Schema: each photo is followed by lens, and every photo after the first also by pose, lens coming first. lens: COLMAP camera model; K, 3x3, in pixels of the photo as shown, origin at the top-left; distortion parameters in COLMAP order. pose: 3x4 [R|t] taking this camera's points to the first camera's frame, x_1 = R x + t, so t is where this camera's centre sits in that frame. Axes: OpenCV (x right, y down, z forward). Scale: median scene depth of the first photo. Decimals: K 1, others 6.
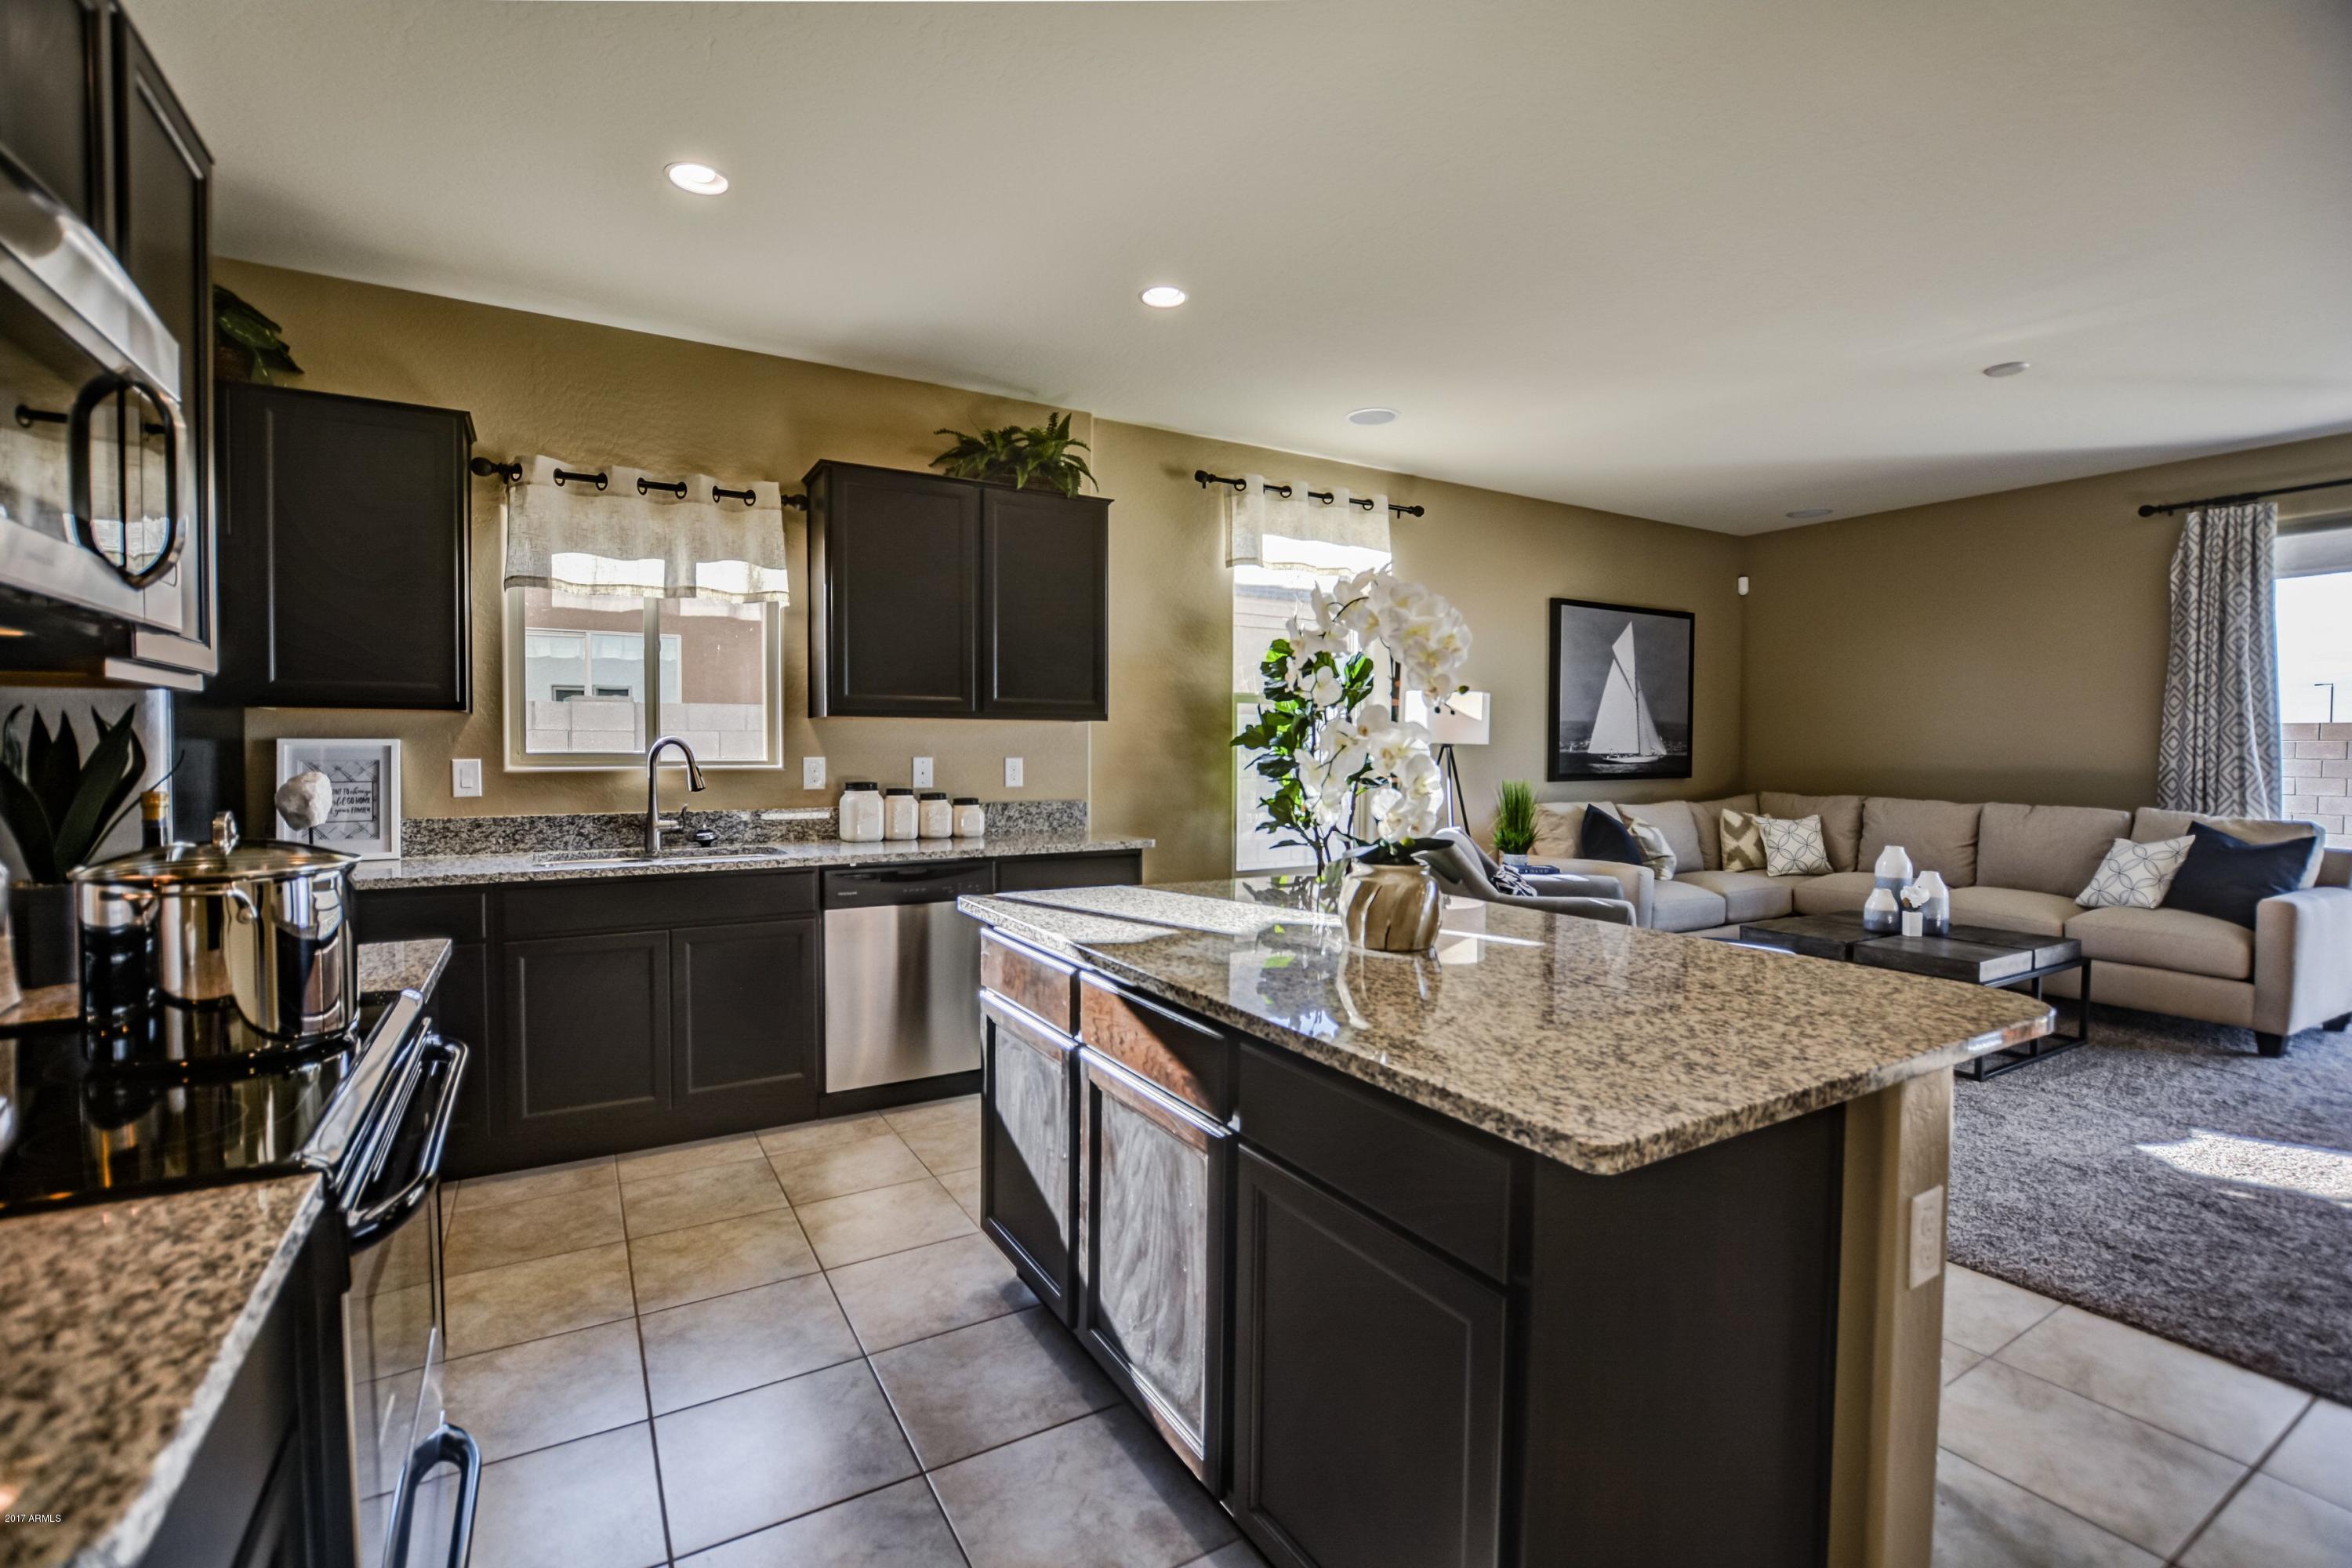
lens RADIAL K [[1050.6, 0, 1180.4], [0, 1050.6, 776.5], [0, 0, 1]] dist [-0.016495, -0.000215]
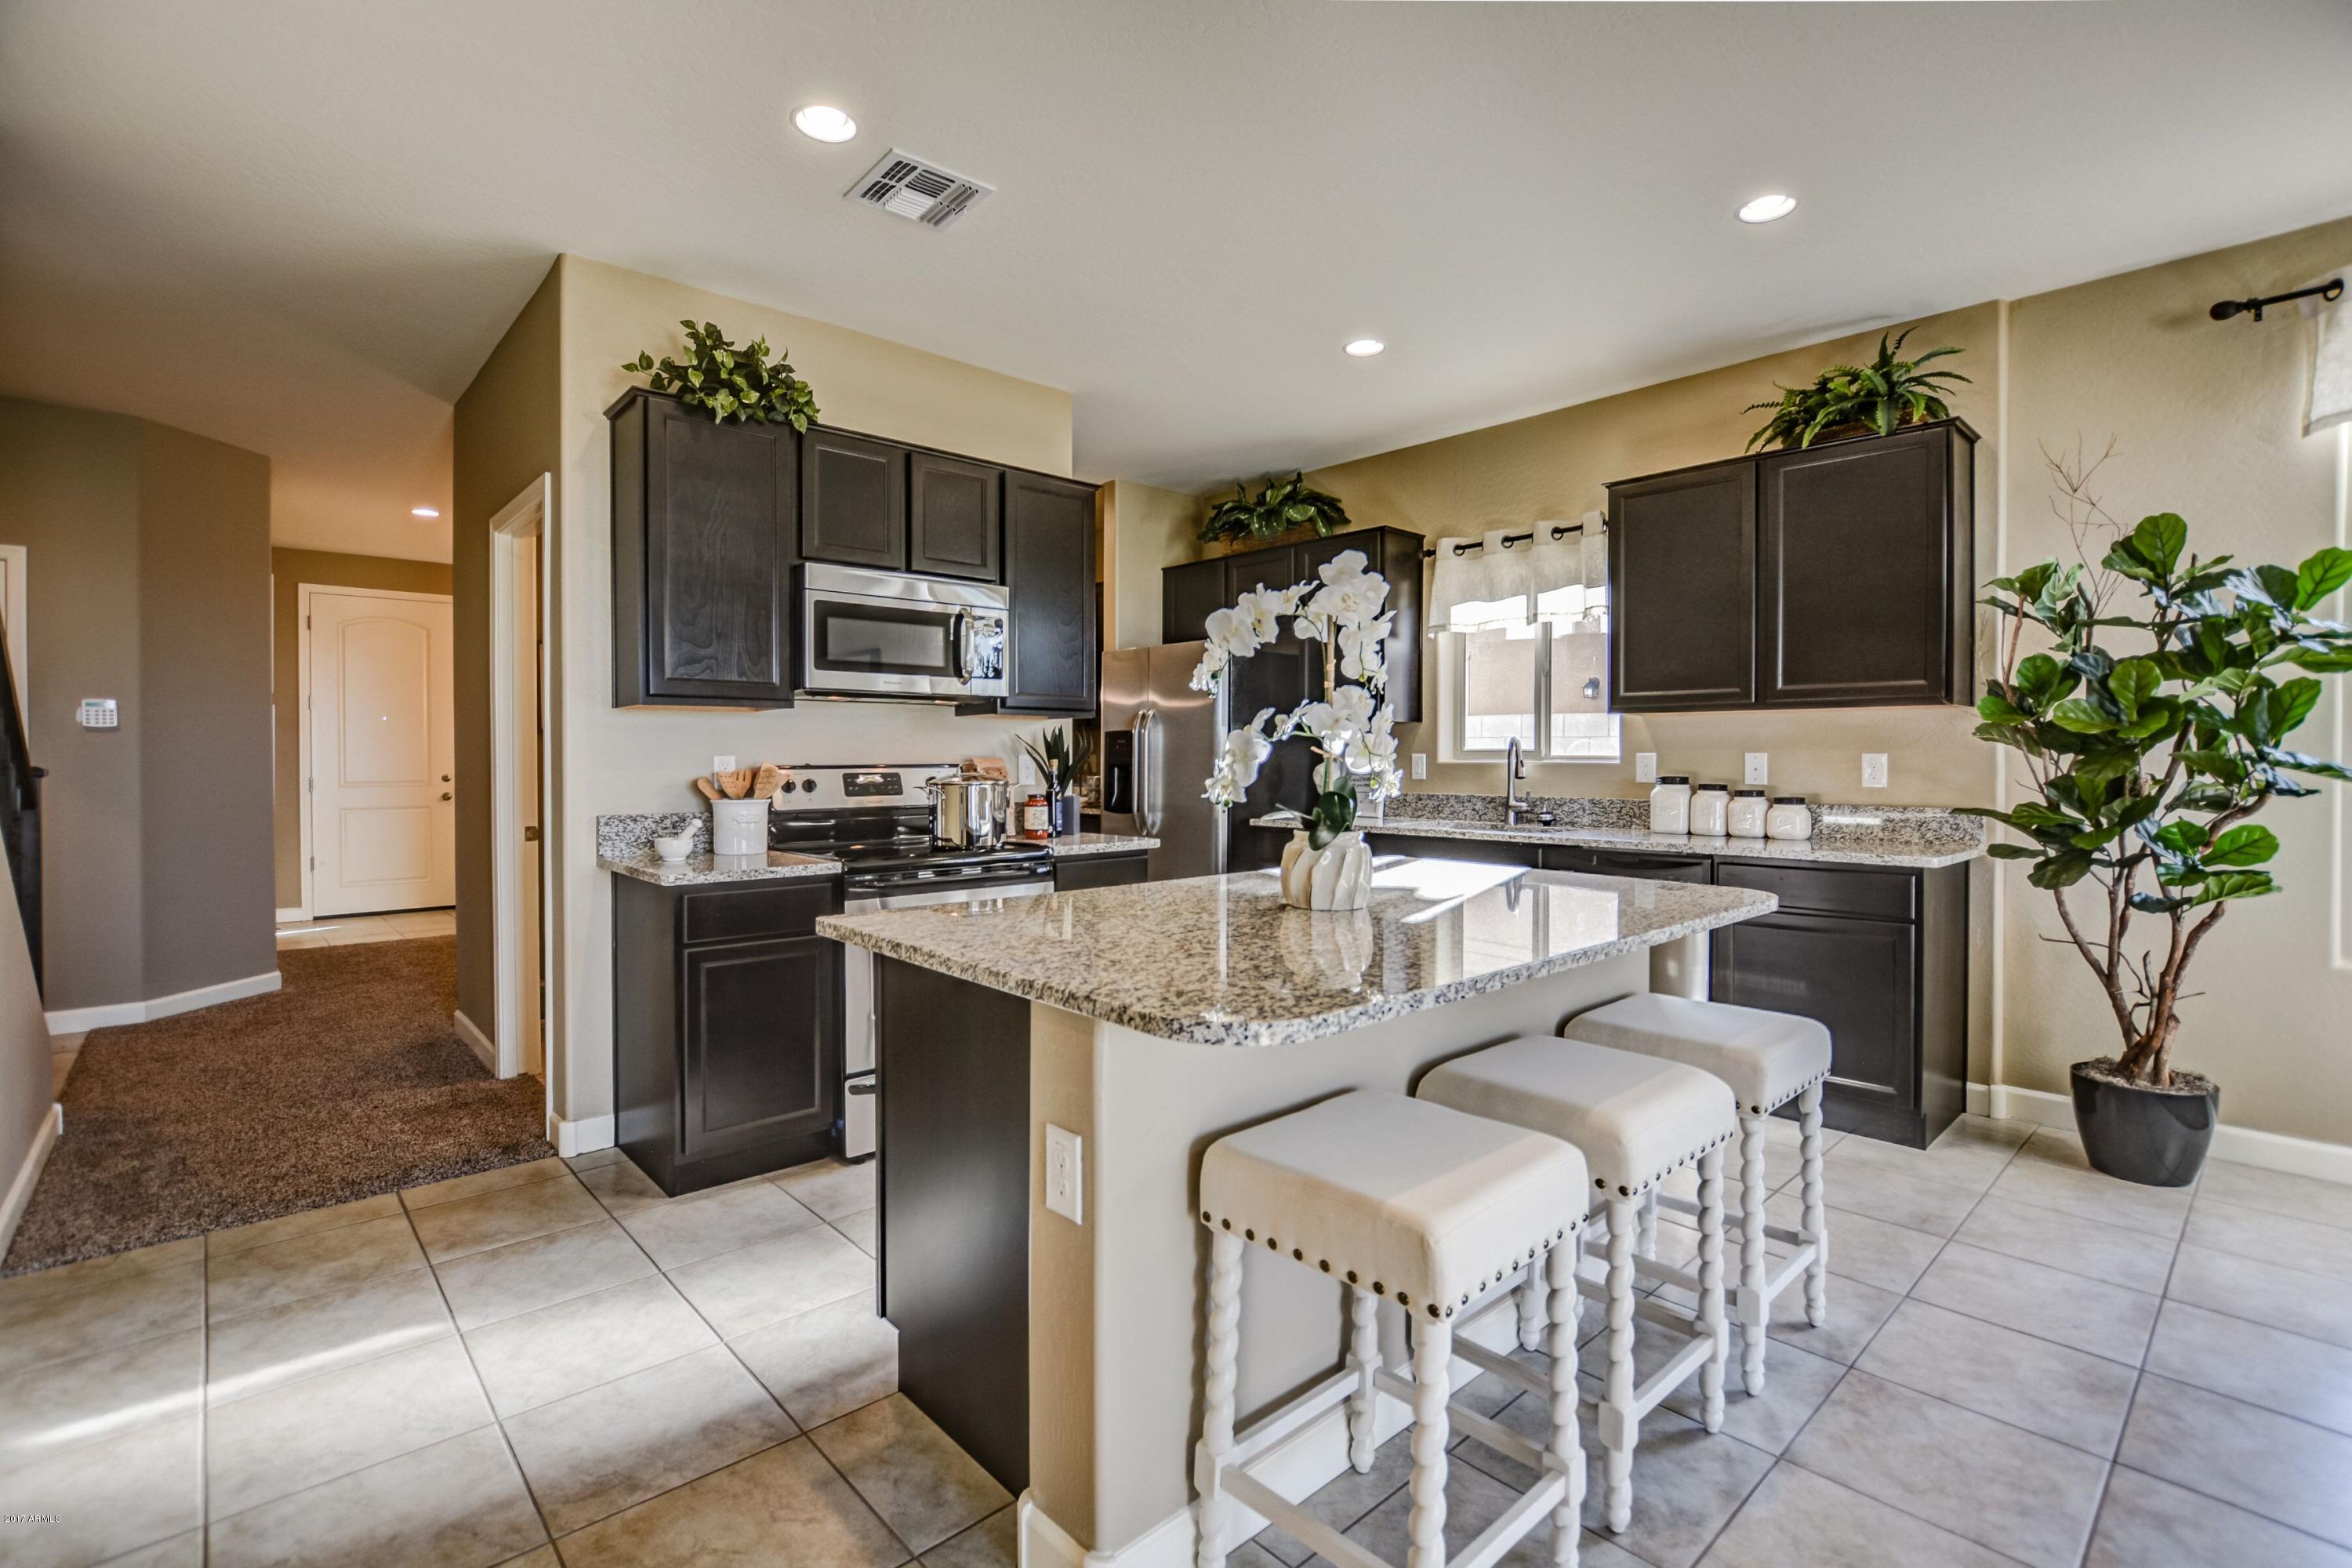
lens RADIAL K [[1067.5, 0, 1173.3], [0, 1067.5, 763.8], [0, 0, 1]] dist [-0.012565, 0.000532]
pose [[0.200370, 0.003675, -0.979713, 0.653786], [-0.027415, 0.999622, -0.001857, 0.009043], [0.979337, 0.027231, 0.200395, 0.323240]]
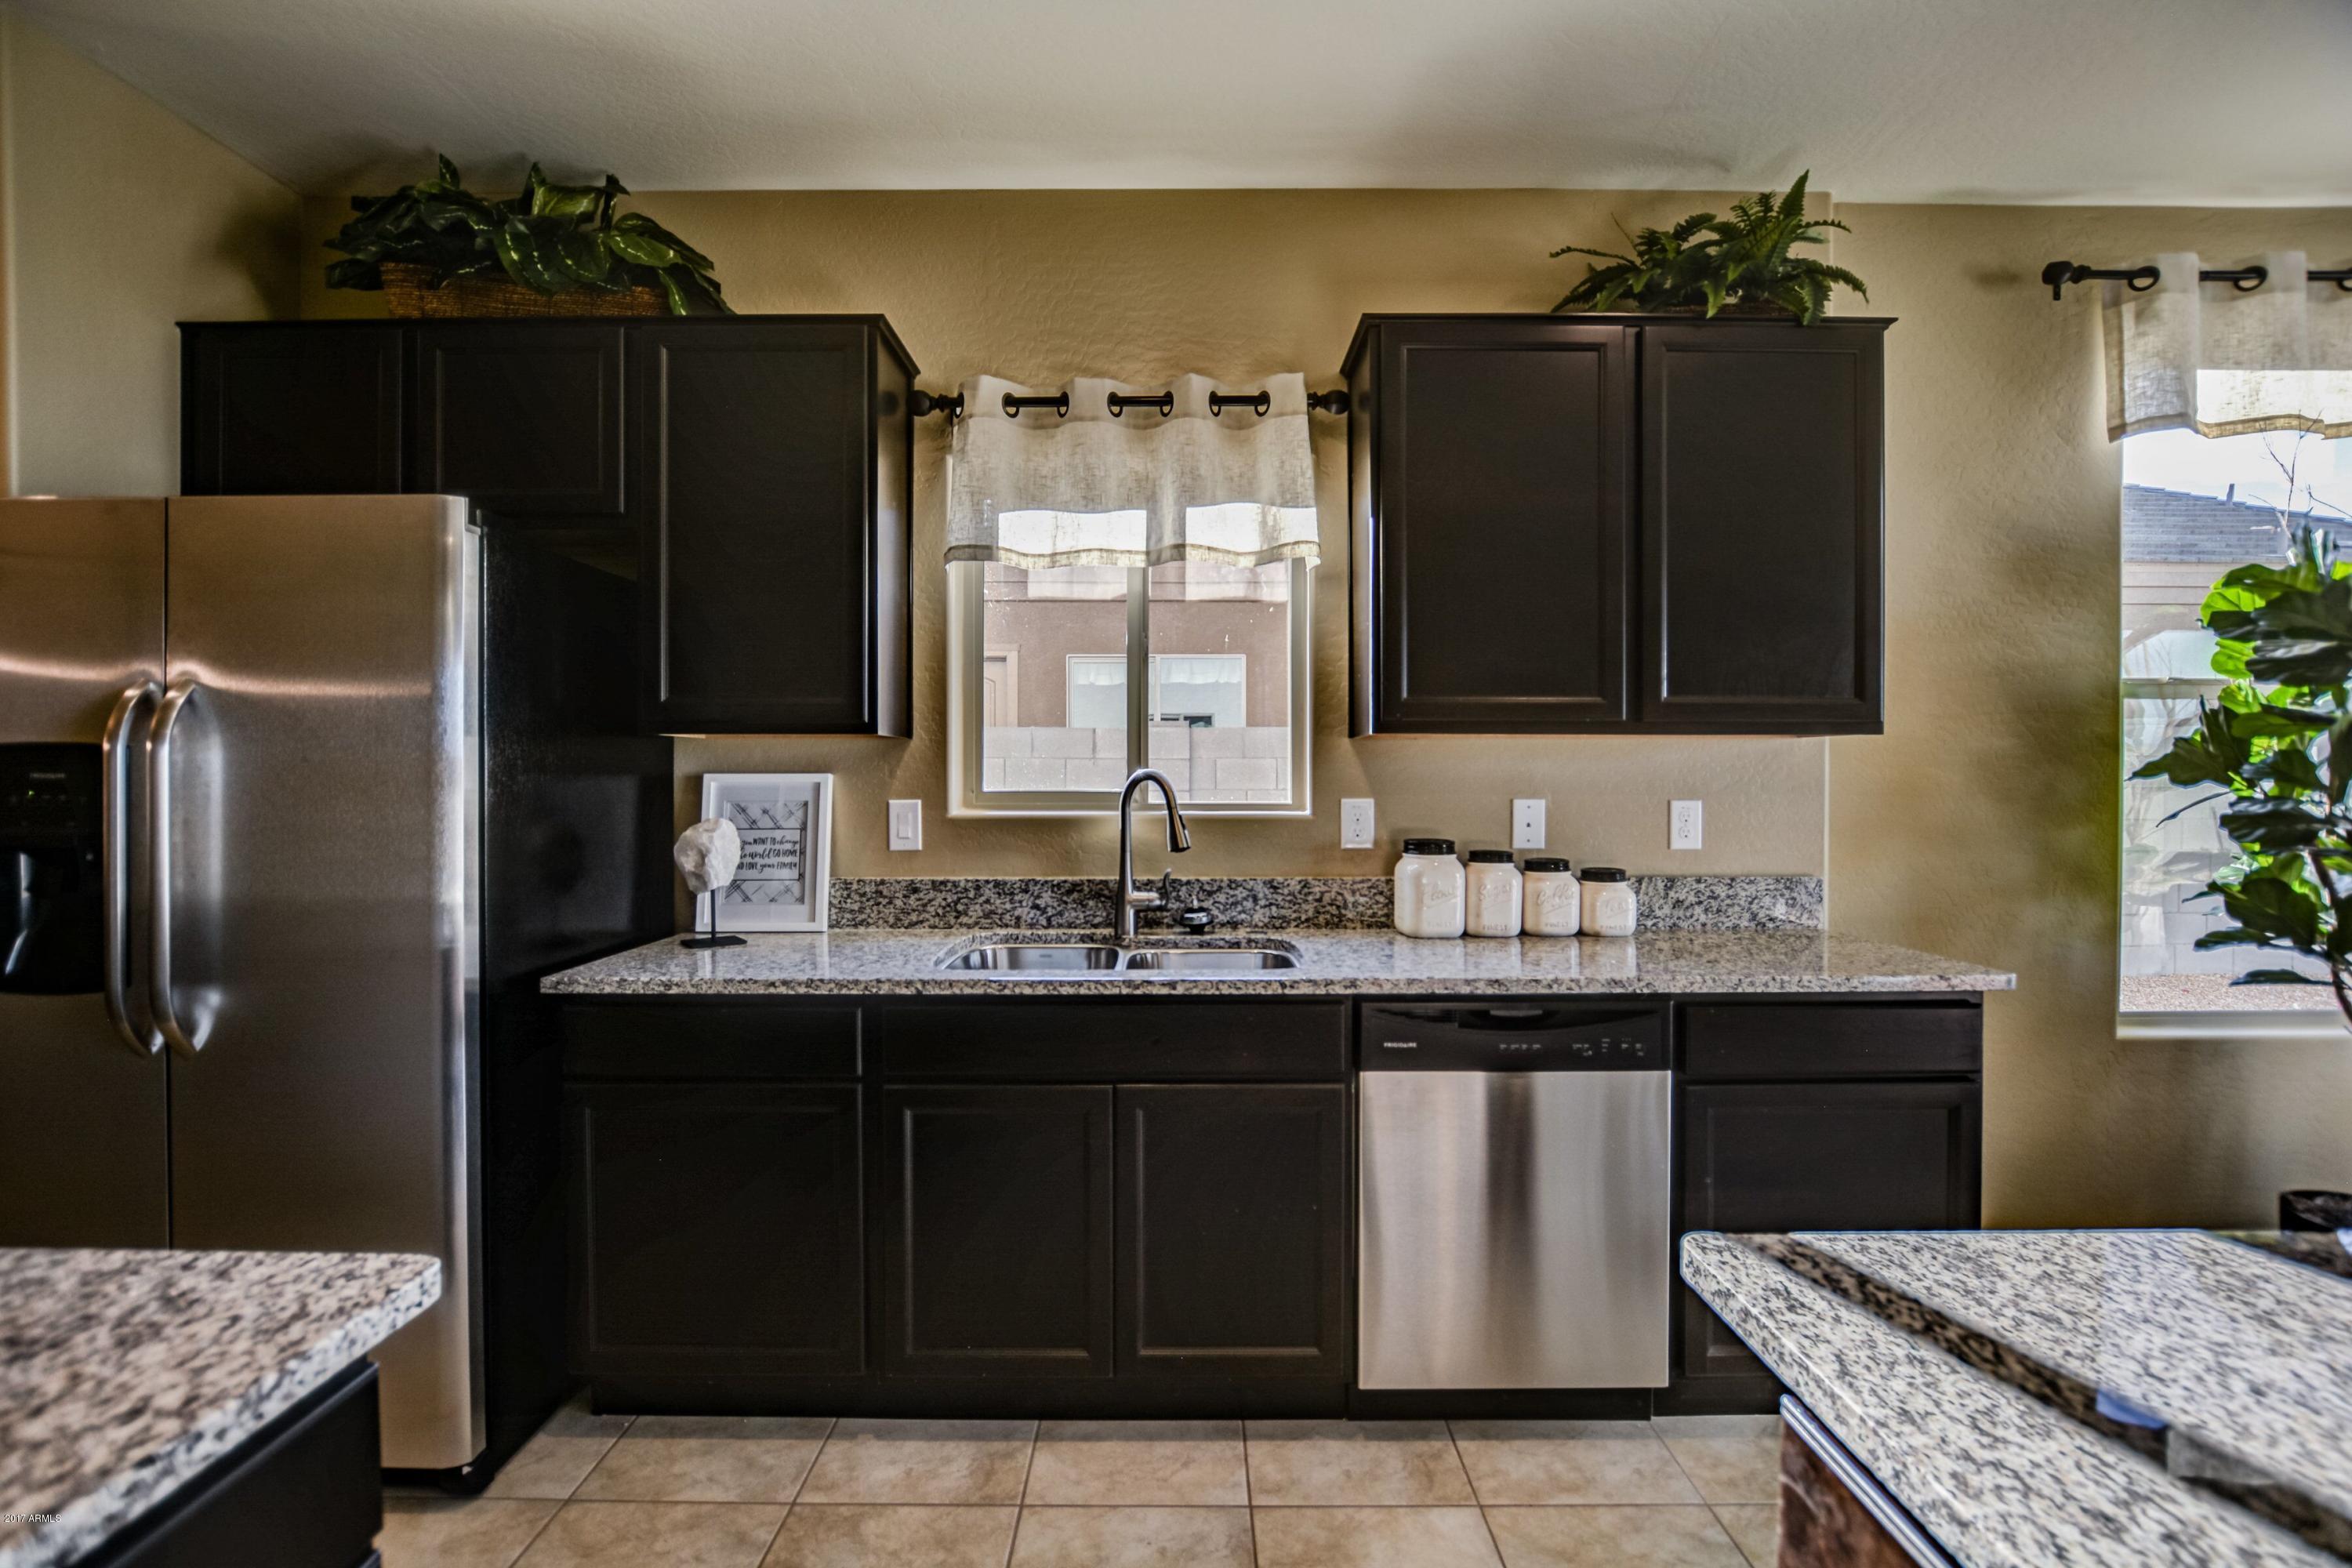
lens RADIAL K [[1050.6, 0, 1180.4], [0, 1050.6, 776.5], [0, 0, 1]] dist [-0.016495, -0.000215]
pose [[0.858187, -0.000018, -0.513337, -0.117424], [-0.011451, 0.999751, -0.019178, -0.019263], [0.513209, 0.022337, 0.857973, 0.411991]]
